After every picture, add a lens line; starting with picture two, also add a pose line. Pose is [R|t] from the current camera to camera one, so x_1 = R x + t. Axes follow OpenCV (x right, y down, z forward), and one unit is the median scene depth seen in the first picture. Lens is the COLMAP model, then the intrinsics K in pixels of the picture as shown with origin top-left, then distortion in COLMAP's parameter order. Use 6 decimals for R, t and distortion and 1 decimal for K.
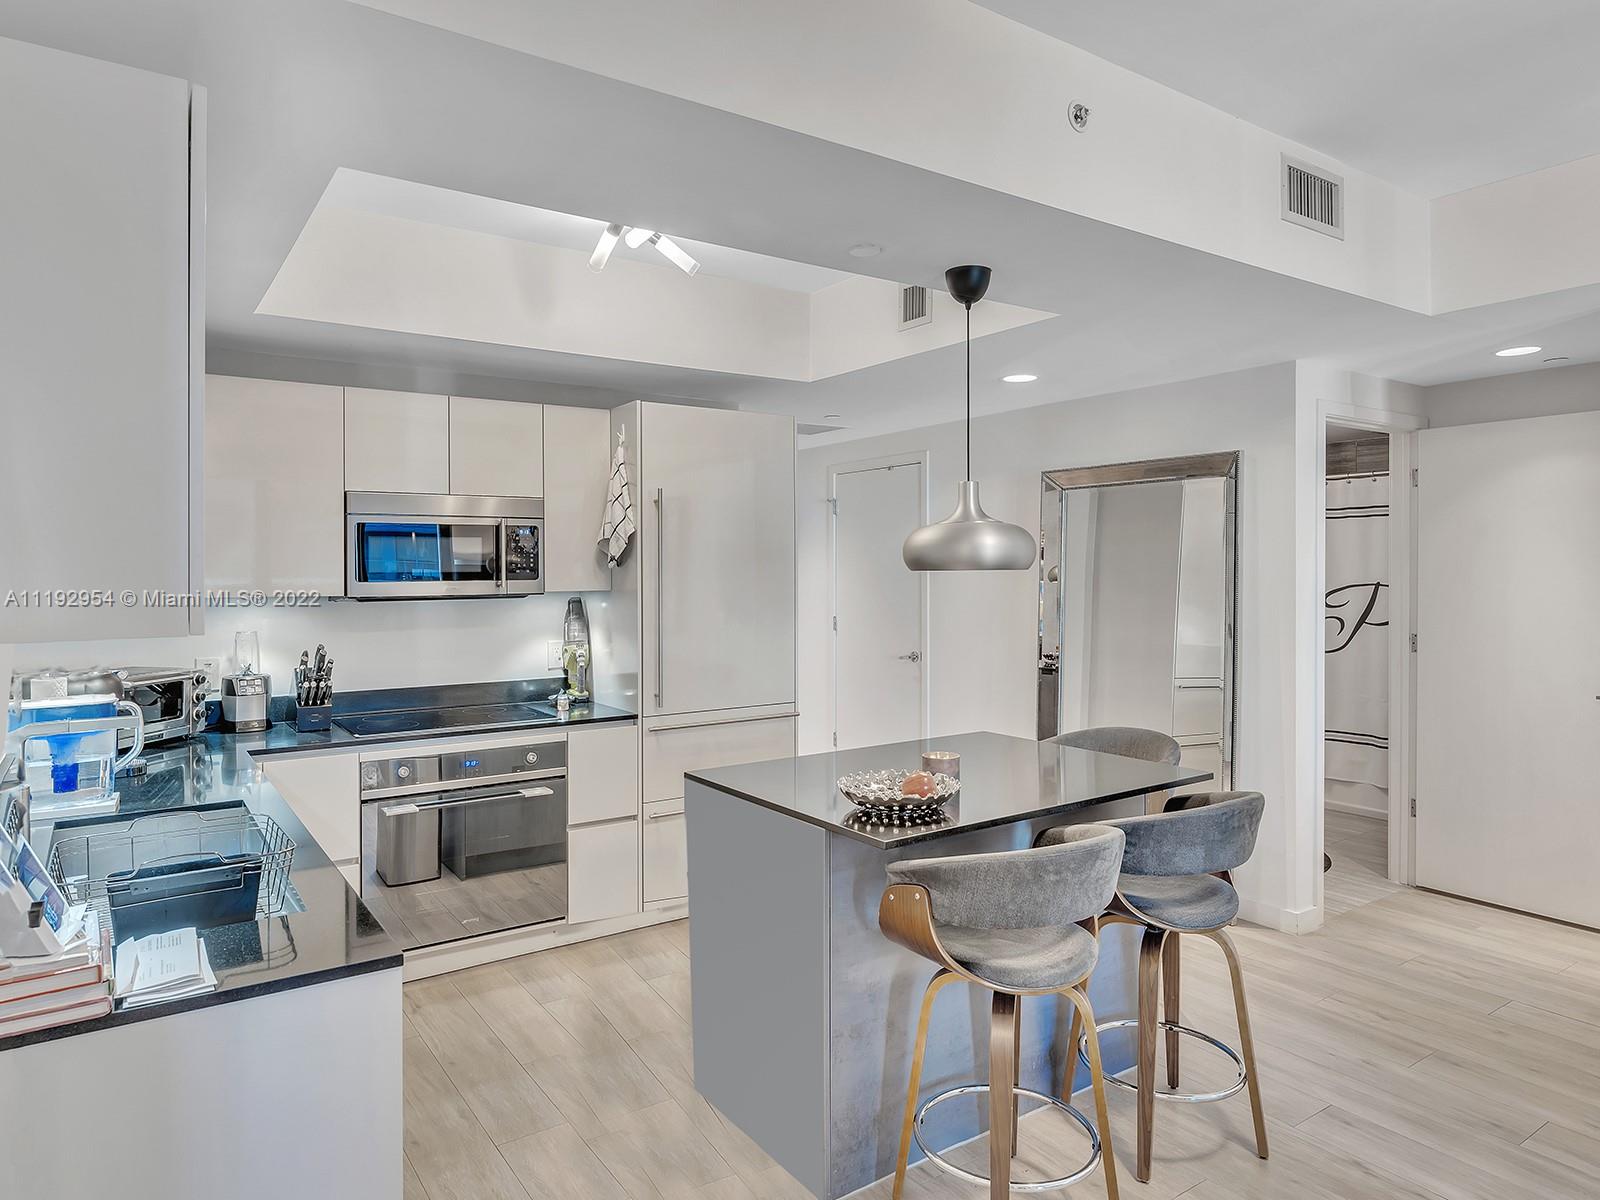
lens RADIAL K [[982.0, 0, 803.6], [0, 982.0, 583.7], [0, 0, 1]] dist [-0.005322, 0.000566]
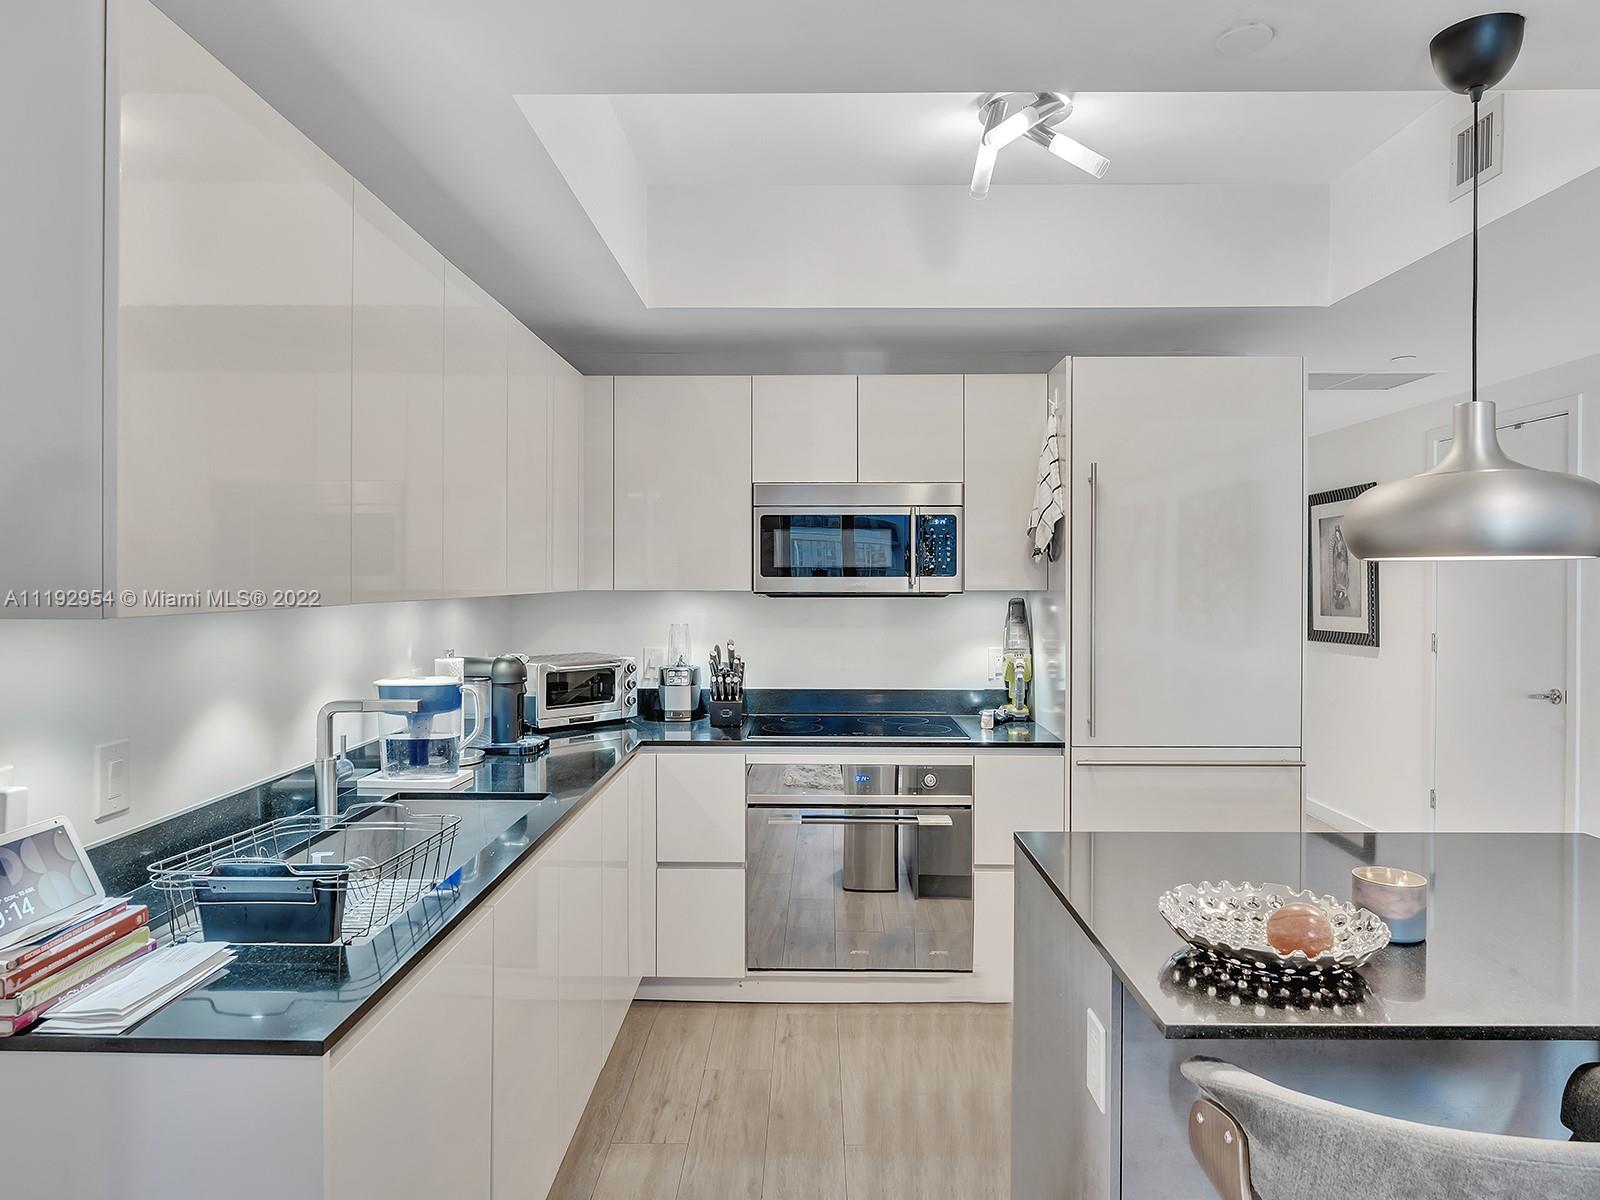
lens RADIAL K [[982.0, 0, 802.1], [0, 982.0, 587.5], [0, 0, 1]] dist [-0.005322, 0.000566]
pose [[0.816384, 0.013303, -0.577357, 0.128637], [-0.013806, 0.999899, 0.003517, 0.004969], [0.577345, 0.005100, 0.816484, 0.222477]]
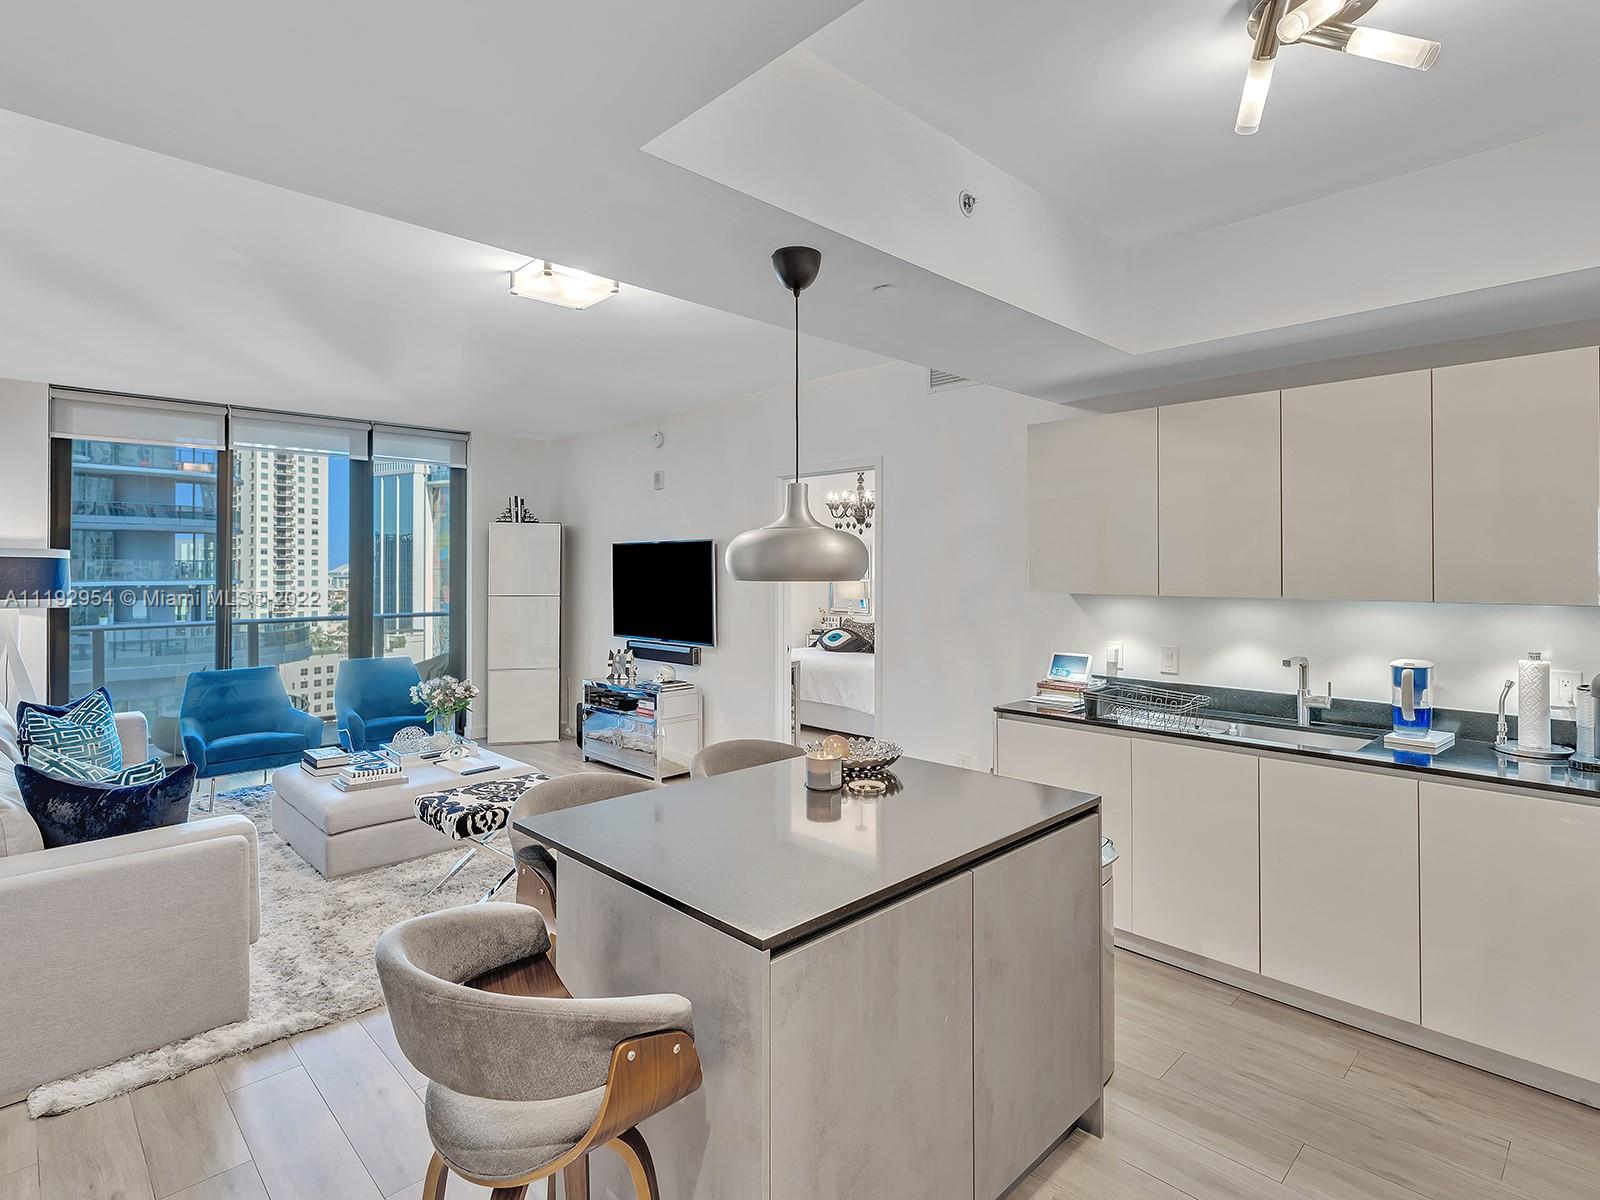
lens RADIAL K [[829.7, 0, 791.3], [0, 829.7, 563.1], [0, 0, 1]] dist [0.004384, -0.001302]
pose [[-0.986983, 0.006858, -0.160680, 0.217602], [0.005793, 0.999958, 0.007099, -0.027088], [0.160722, 0.006076, -0.986981, 1.296192]]
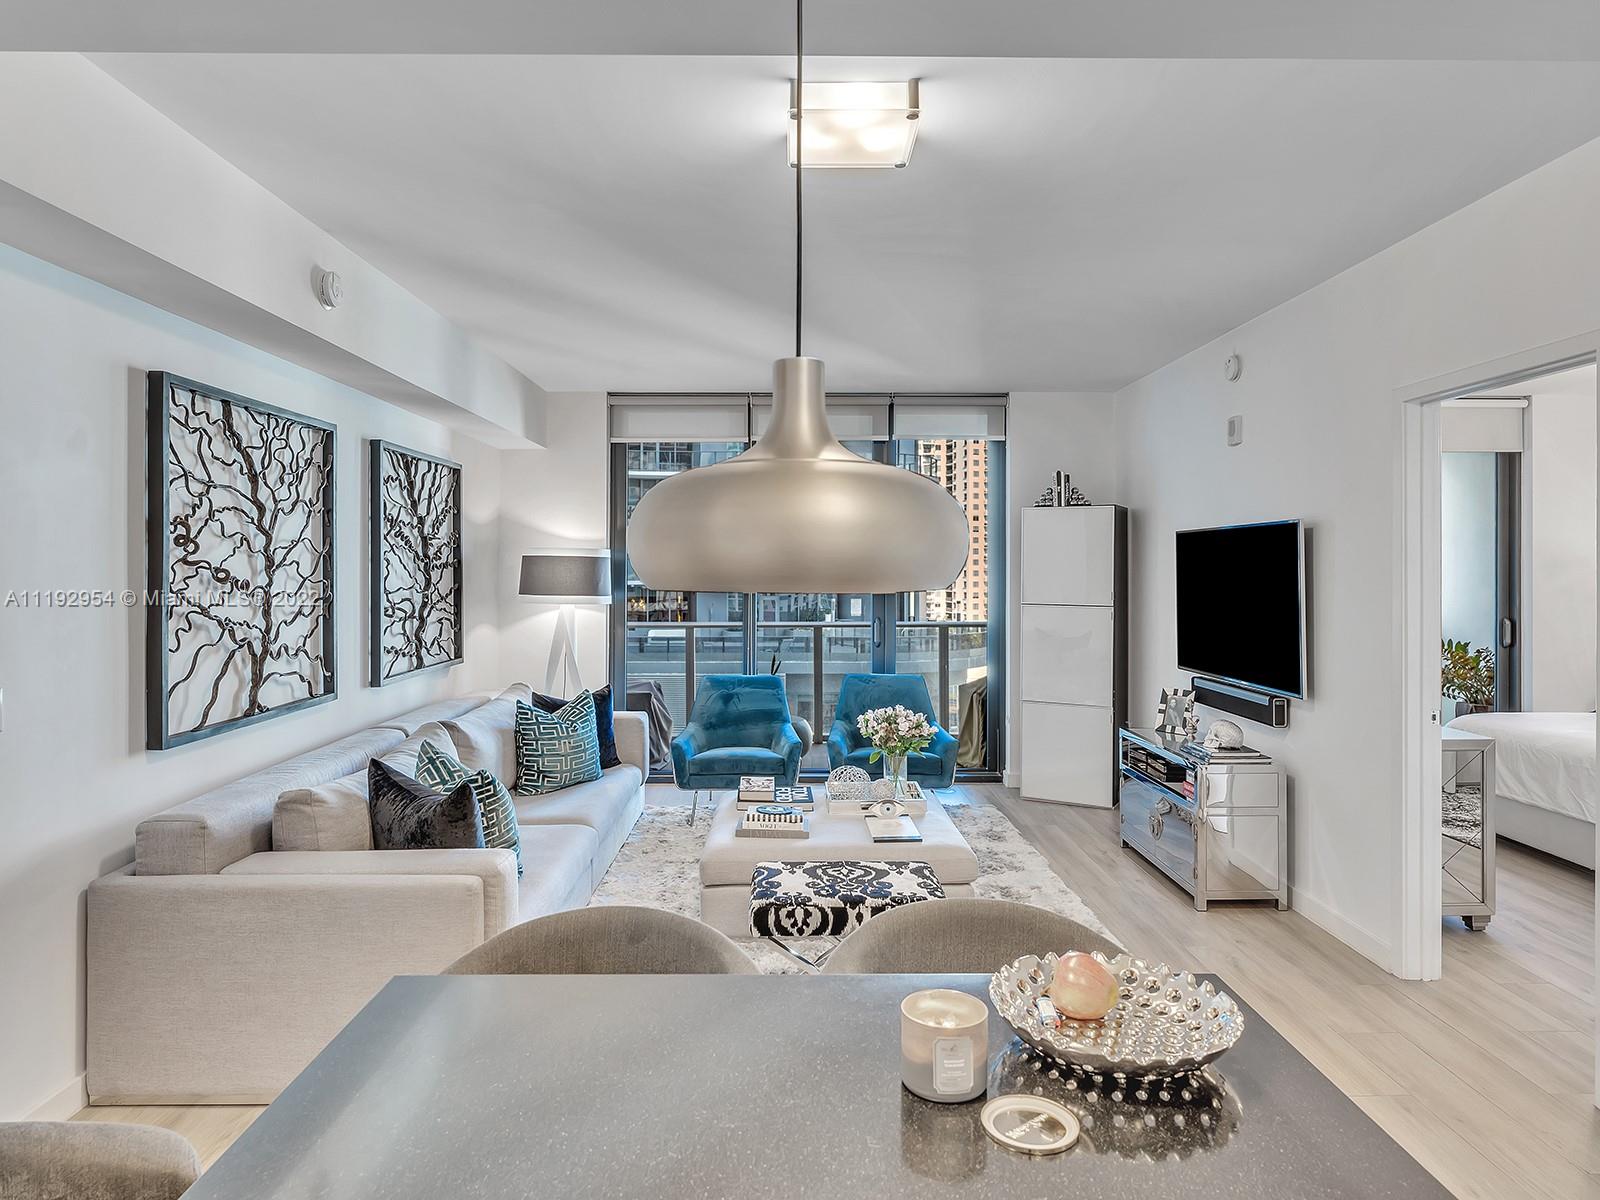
lens RADIAL K [[982.0, 0, 781.7], [0, 982.0, 568.4], [0, 0, 1]] dist [-0.005322, 0.000566]
pose [[-0.824220, 0.005659, 0.566242, -0.030343], [0.010467, 0.999931, 0.005243, -0.018783], [-0.566173, 0.010248, -0.824223, 0.971872]]
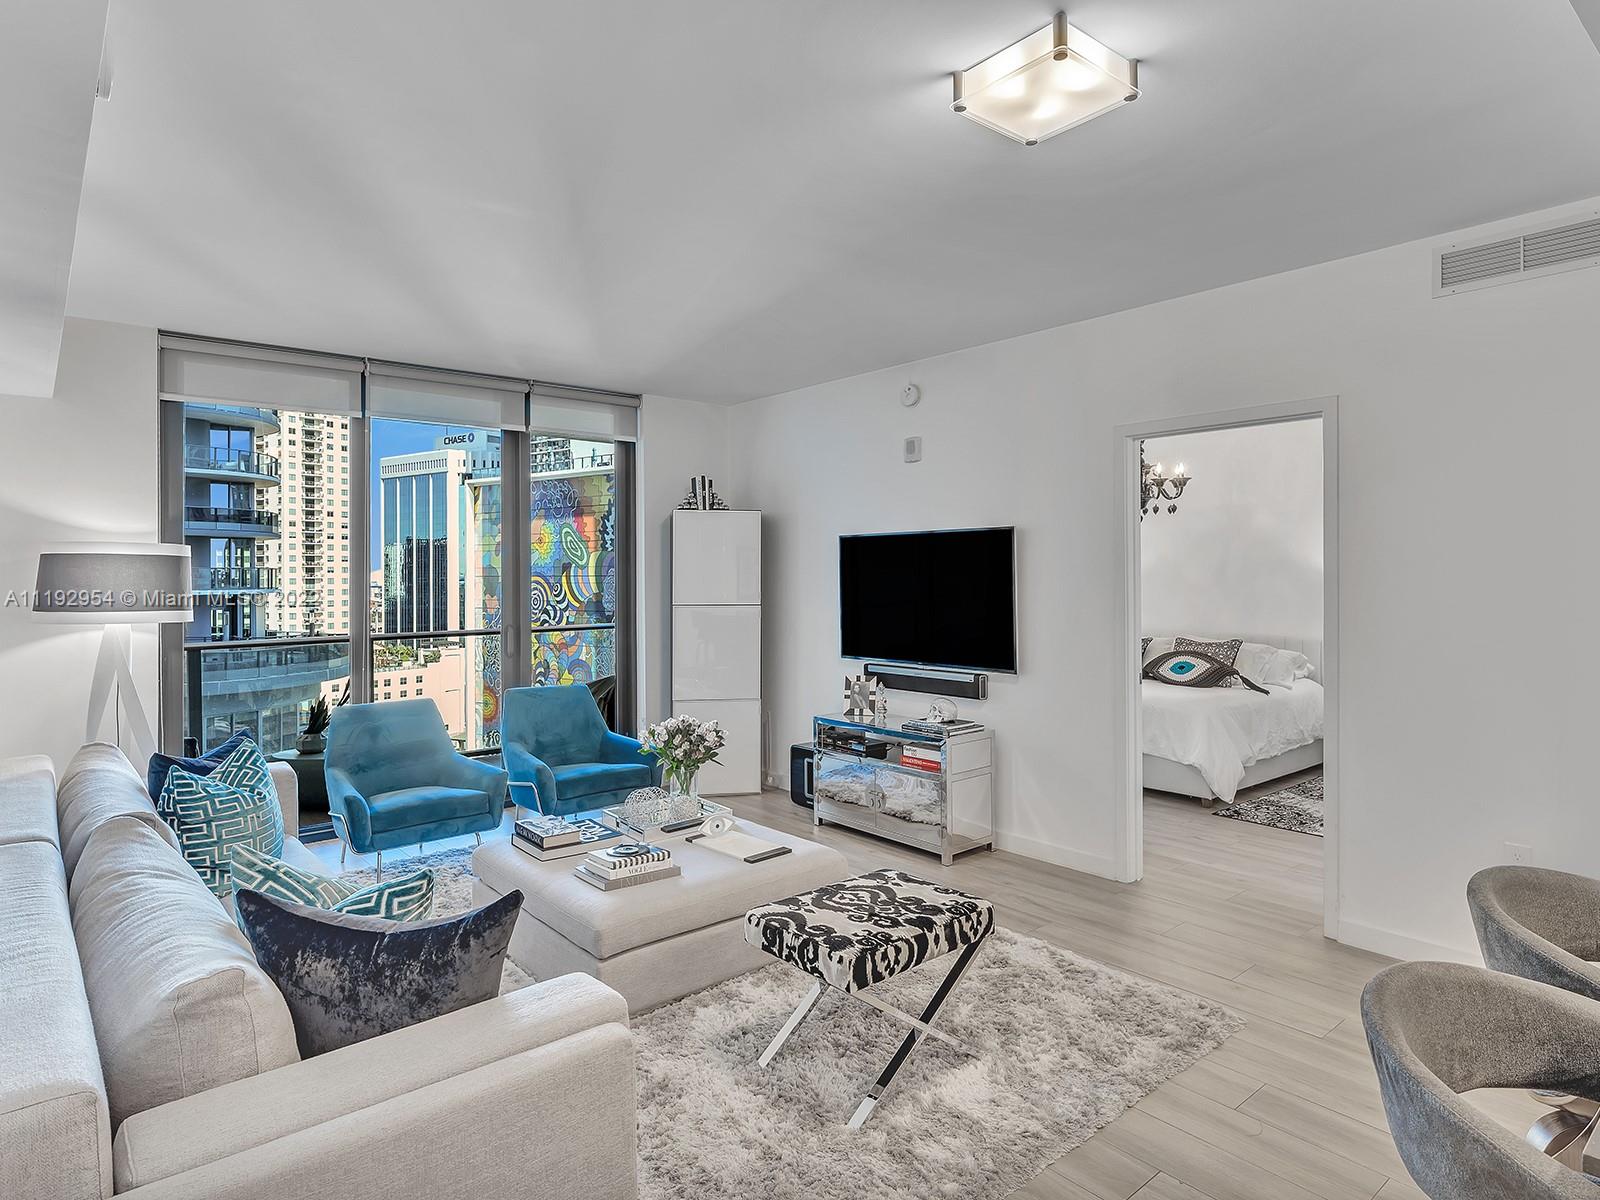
lens RADIAL K [[926.8, 0, 786.4], [0, 926.8, 572.1], [0, 0, 1]] dist [0.005348, -0.001598]
pose [[-0.996169, 0.013023, -0.086469, 0.533845], [0.012114, 0.999866, 0.011034, -0.016753], [0.086601, 0.009945, -0.996193, 0.967285]]
